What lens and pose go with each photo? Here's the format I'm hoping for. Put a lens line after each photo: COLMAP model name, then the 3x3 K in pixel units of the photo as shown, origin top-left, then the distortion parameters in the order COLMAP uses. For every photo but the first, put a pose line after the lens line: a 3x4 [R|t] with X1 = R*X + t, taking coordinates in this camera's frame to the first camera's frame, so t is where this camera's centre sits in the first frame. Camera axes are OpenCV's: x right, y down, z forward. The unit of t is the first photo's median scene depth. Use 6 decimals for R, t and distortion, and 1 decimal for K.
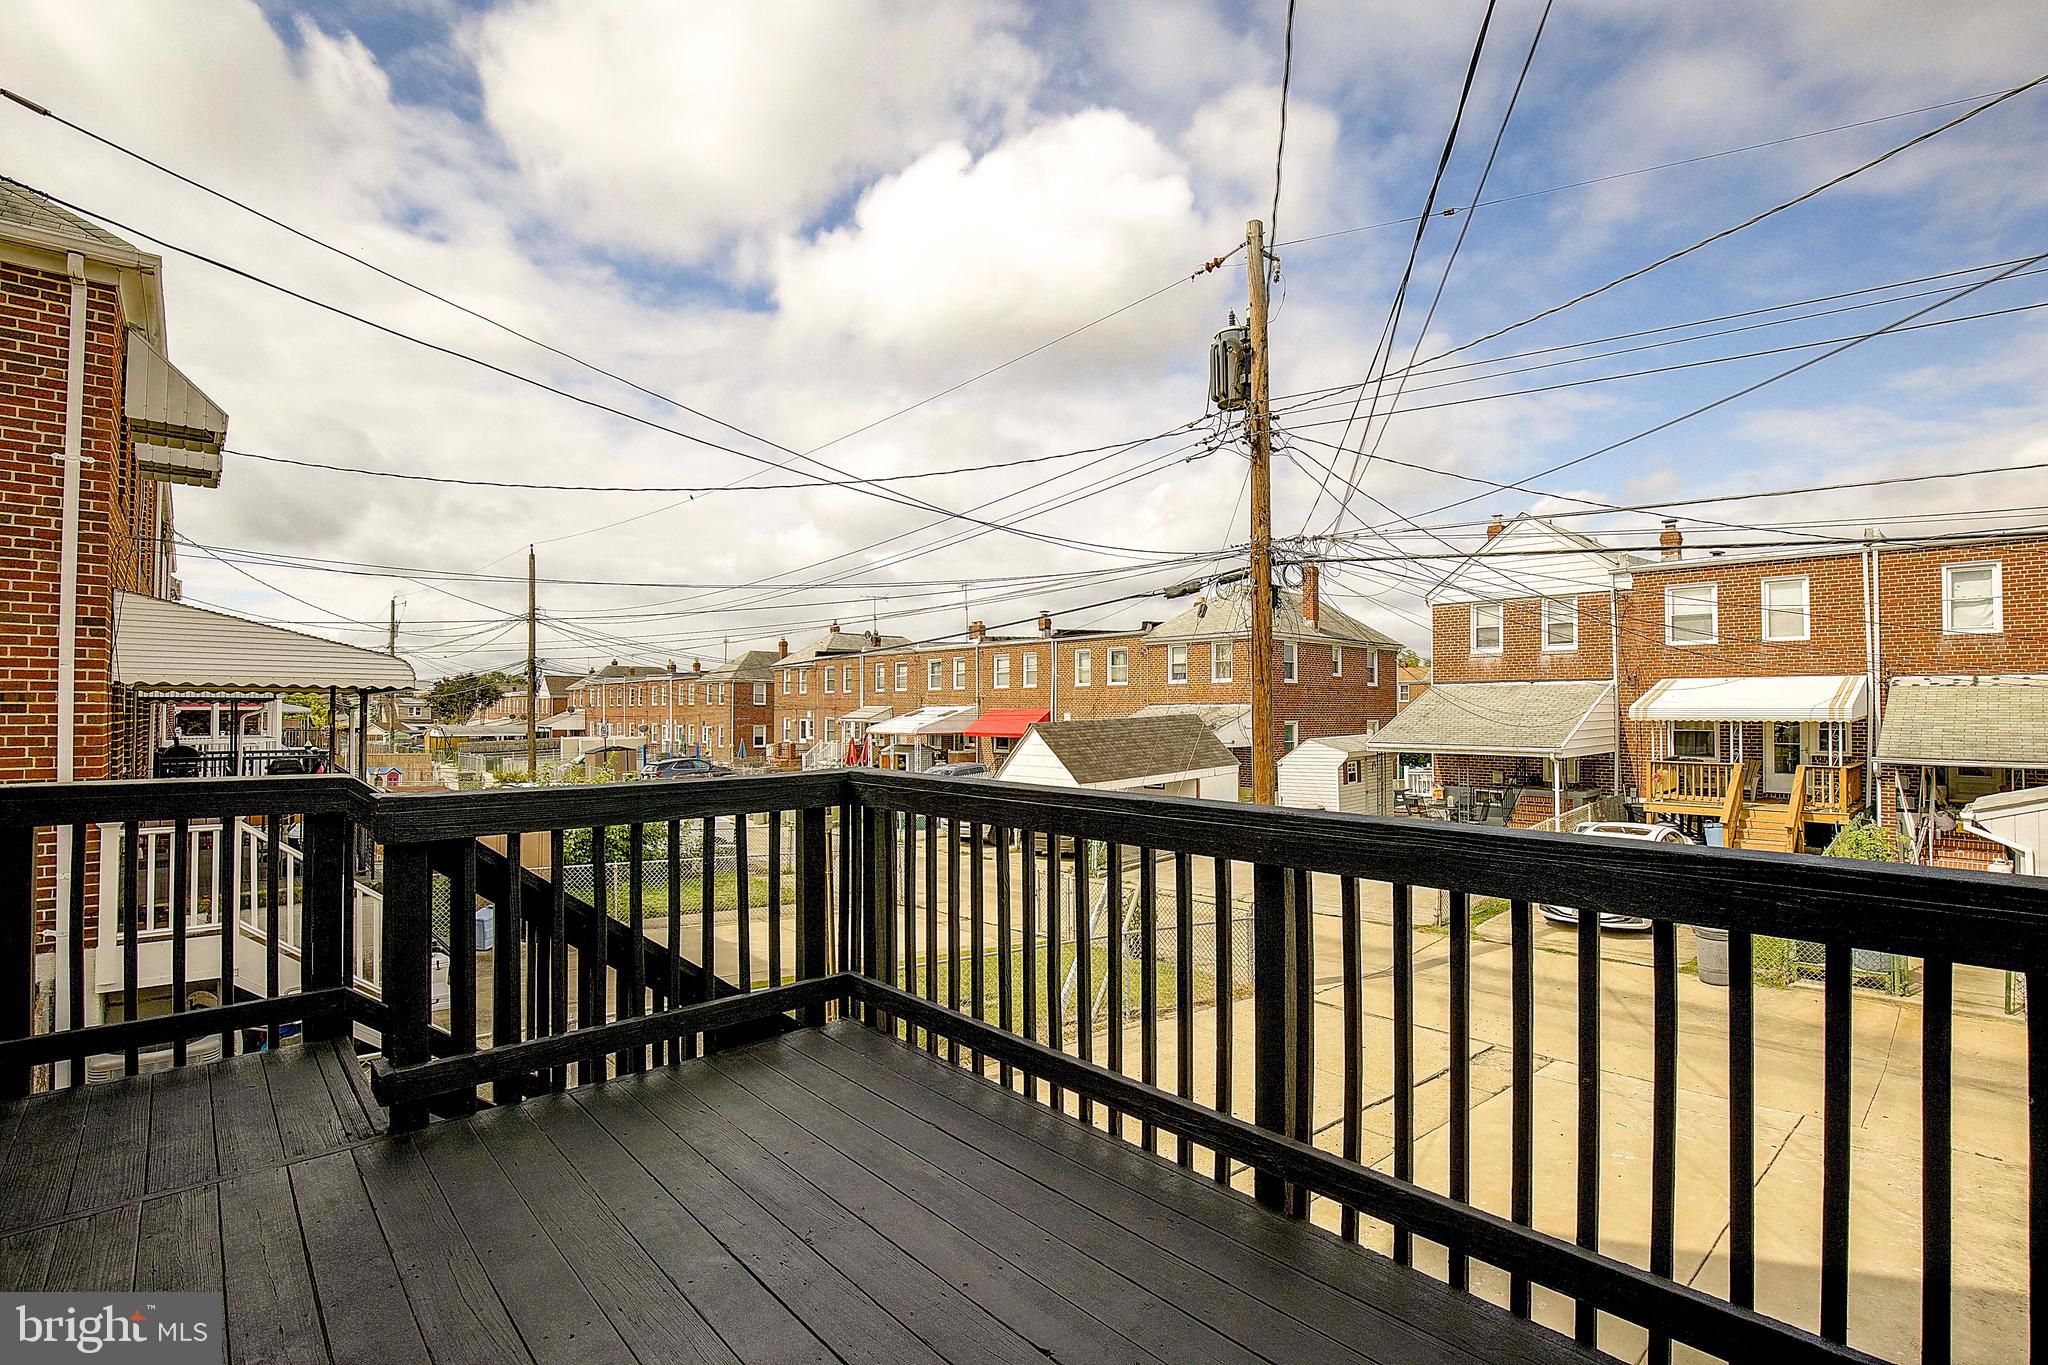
lens RADIAL K [[947.7, 0, 1035.8], [0, 947.7, 714.5], [0, 0, 1]] dist [-0.012444, 0.003945]
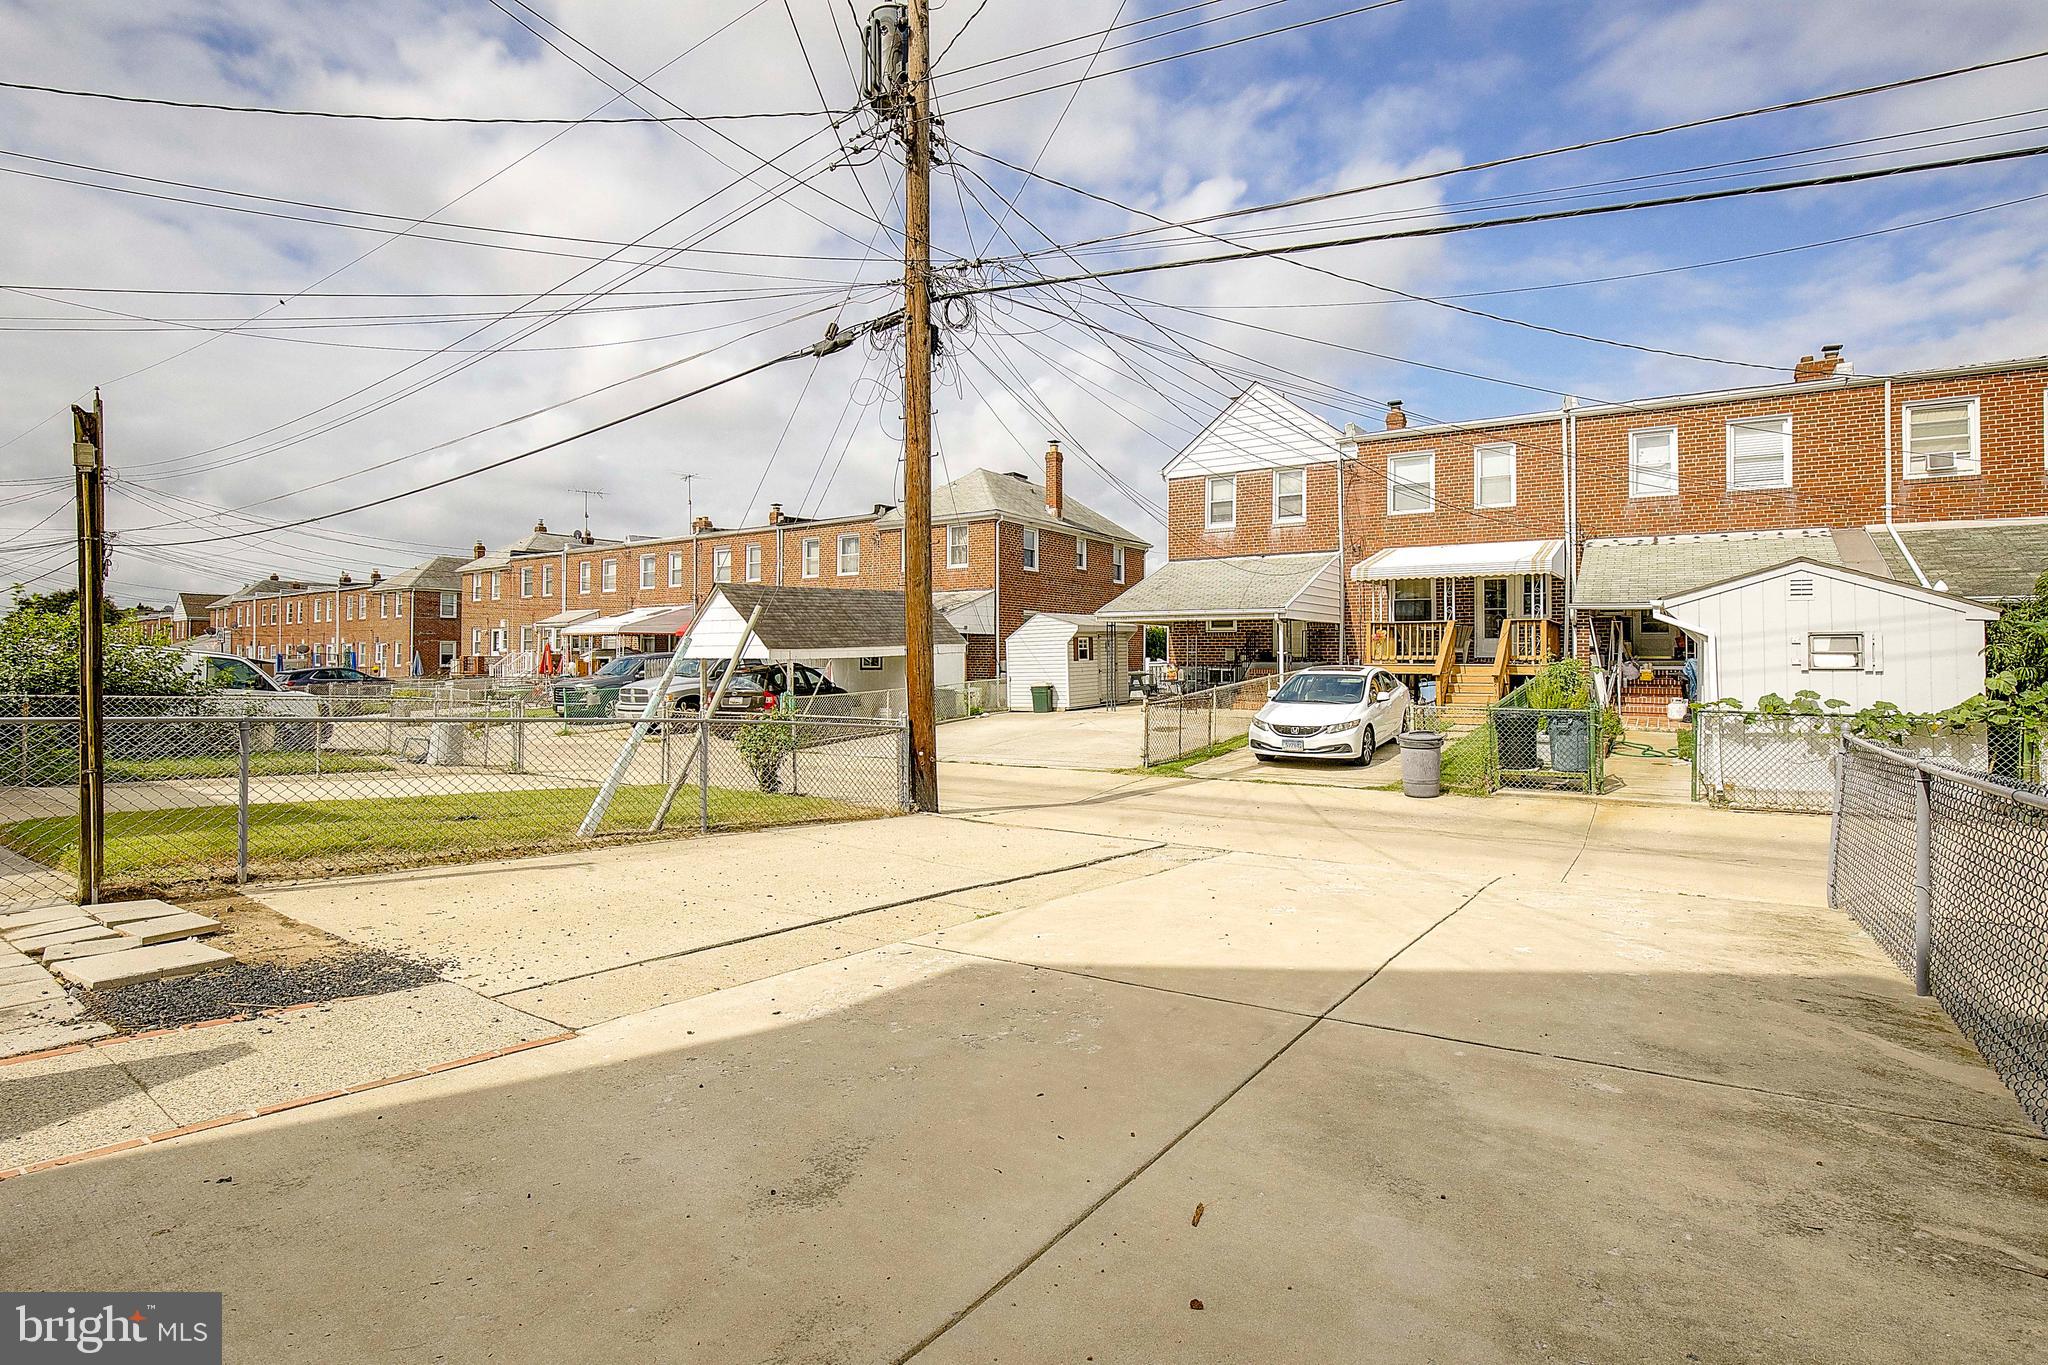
lens RADIAL K [[947.7, 0, 1031.2], [0, 947.7, 694.5], [0, 0, 1]] dist [-0.012444, 0.003945]
pose [[0.977794, -0.000514, 0.209569, 0.099415], [-0.002132, 0.999921, 0.012401, 0.103631], [-0.209558, -0.012572, 0.977715, 0.113770]]
